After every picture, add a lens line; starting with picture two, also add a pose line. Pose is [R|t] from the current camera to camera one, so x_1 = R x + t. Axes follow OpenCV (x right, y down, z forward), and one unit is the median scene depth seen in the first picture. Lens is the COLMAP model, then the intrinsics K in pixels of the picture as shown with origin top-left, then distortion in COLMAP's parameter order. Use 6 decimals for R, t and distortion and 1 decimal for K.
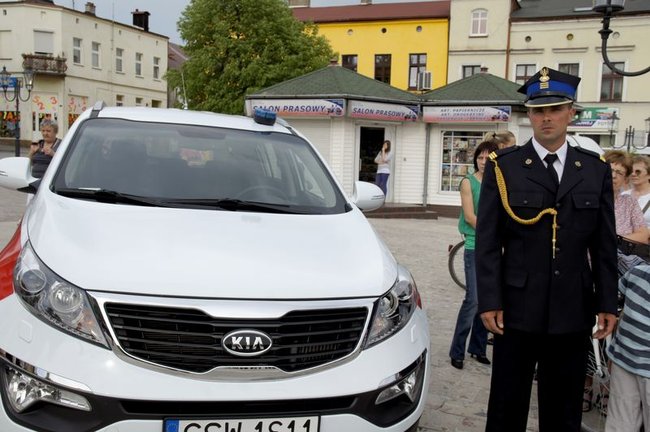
lens RADIAL K [[721.3, 0, 325.0], [0, 721.3, 216.0], [0, 0, 1]] dist [0.069141, 0.028982]
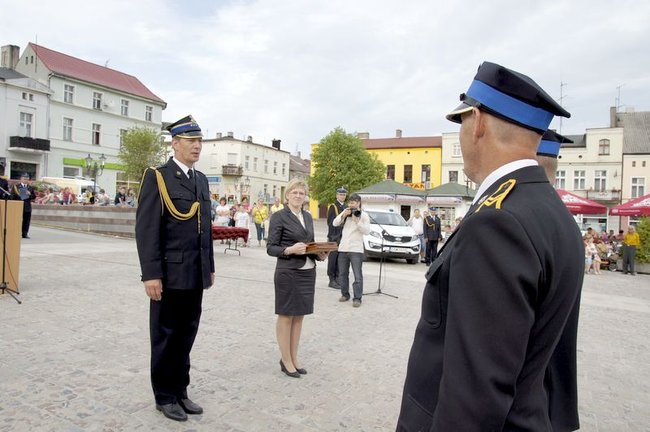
lens RADIAL K [[487.0, 0, 325.0], [0, 487.0, 216.0], [0, 0, 1]] dist [-0.121463, 0.113888]
pose [[0.996245, 0.000924, -0.086574, -0.030929], [-0.008144, 0.996509, -0.083090, 0.024991], [0.086195, 0.083483, 0.992774, -0.313629]]
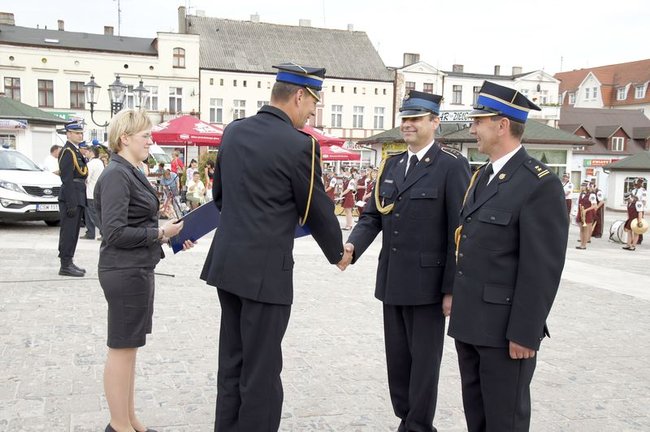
lens RADIAL K [[673.7, 0, 325.0], [0, 673.7, 216.0], [0, 0, 1]] dist [-0.037113, 0.212118]
pose [[0.744108, -0.076667, 0.663646, -0.131627], [0.058796, 0.997054, 0.049259, 0.015075], [-0.665467, 0.002366, 0.746423, -0.287619]]
